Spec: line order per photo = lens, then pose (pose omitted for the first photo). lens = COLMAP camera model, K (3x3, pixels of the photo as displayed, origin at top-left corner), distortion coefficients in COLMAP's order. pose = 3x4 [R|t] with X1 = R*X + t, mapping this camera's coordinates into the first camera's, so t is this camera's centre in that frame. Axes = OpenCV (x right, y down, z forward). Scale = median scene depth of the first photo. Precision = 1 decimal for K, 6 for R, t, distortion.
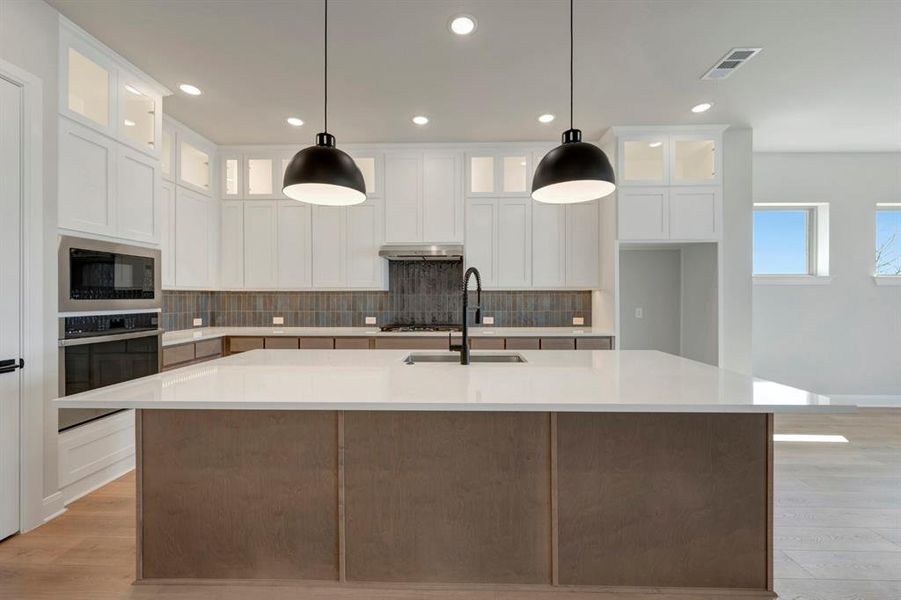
lens RADIAL K [[357.4, 0, 452.3], [0, 357.4, 298.7], [0, 0, 1]] dist [-0.000178, -0.000077]
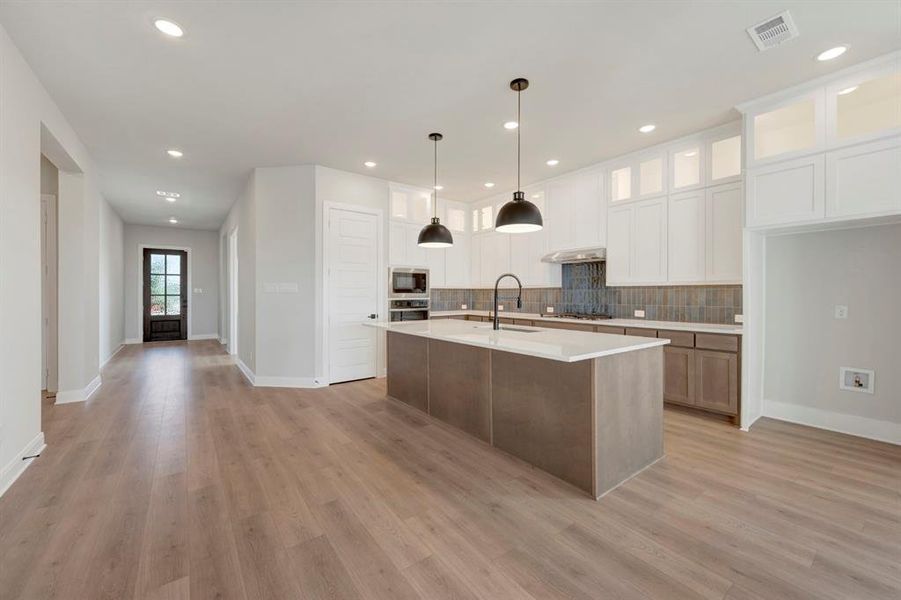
lens RADIAL K [[357.9, 0, 455.6], [0, 357.9, 294.2], [0, 0, 1]] dist [0.000831, -0.000201]
pose [[0.628031, 0.001414, -0.778187, 0.635557], [-0.005495, 0.999981, -0.002618, 0.008597], [0.778169, 0.005921, 0.628027, -0.124658]]
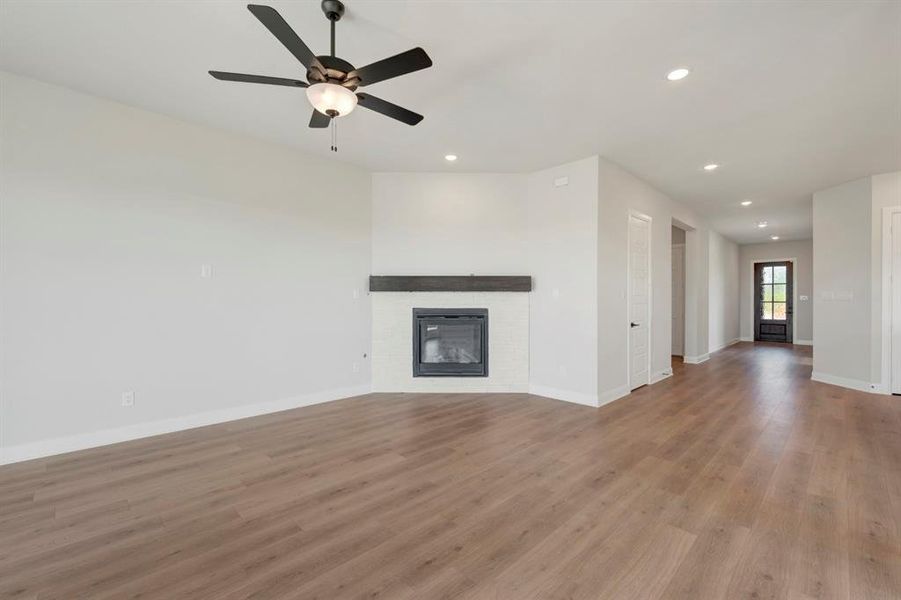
lens RADIAL K [[388.7, 0, 456.1], [0, 388.7, 301.6], [0, 0, 1]] dist [0.002145, -0.000097]
pose [[-0.684423, 0.001360, -0.729084, 1.357961], [-0.005784, 0.999957, 0.007295, 0.007326], [0.729062, 0.009210, -0.684386, 0.137046]]
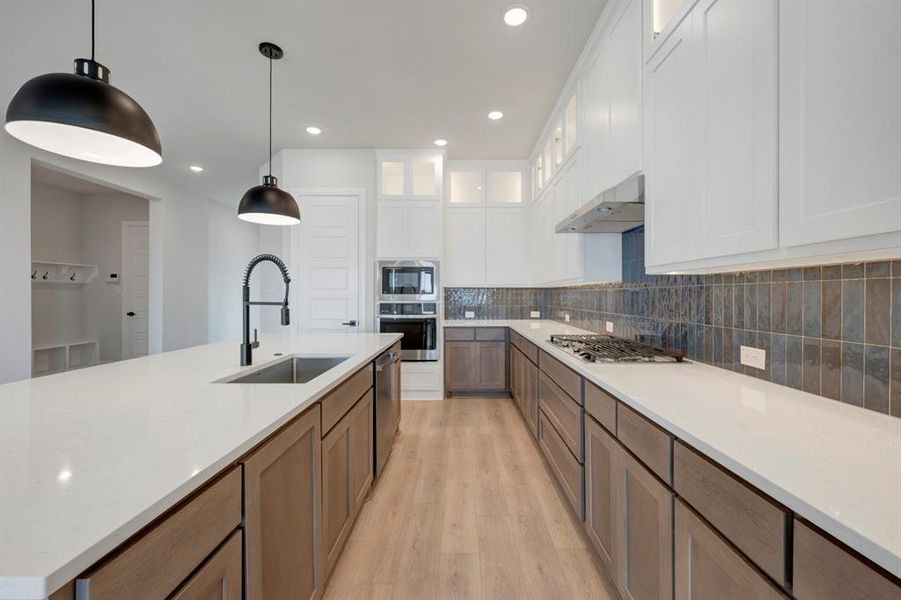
lens RADIAL K [[357.9, 0, 455.6], [0, 357.9, 294.2], [0, 0, 1]] dist [0.000831, -0.000201]
pose [[0.014632, -0.000616, -0.999893, 0.473670], [-0.005918, 0.999982, -0.000703, 0.001770], [0.999875, 0.005927, 0.014628, 0.755267]]
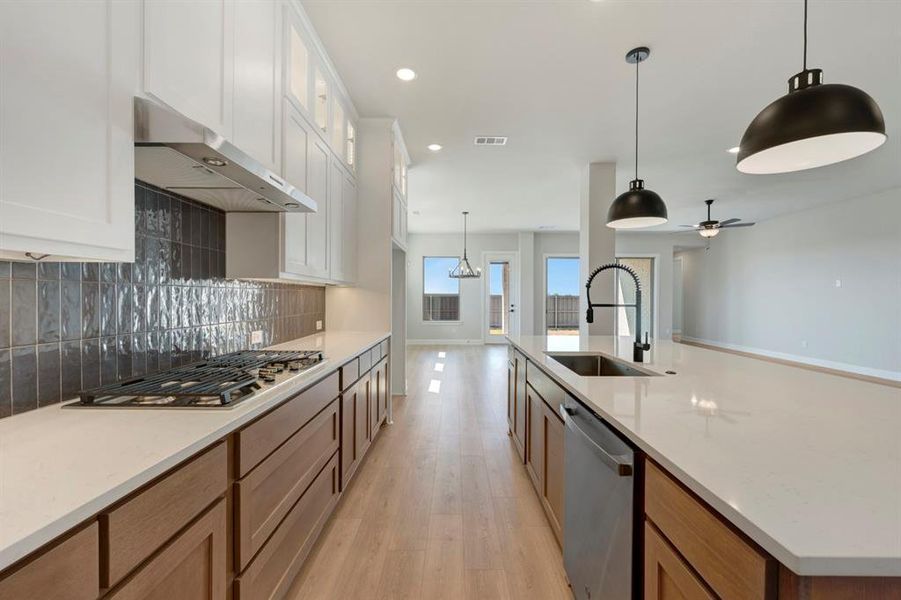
lens RADIAL K [[357.0, 0, 454.5], [0, 357.0, 300.3], [0, 0, 1]] dist [0.000036, -0.000098]
pose [[-0.024983, -0.007435, 0.999660, -0.470911], [0.001673, 0.999971, 0.007479, 0.002855], [-0.999686, 0.001859, -0.024970, 0.768750]]
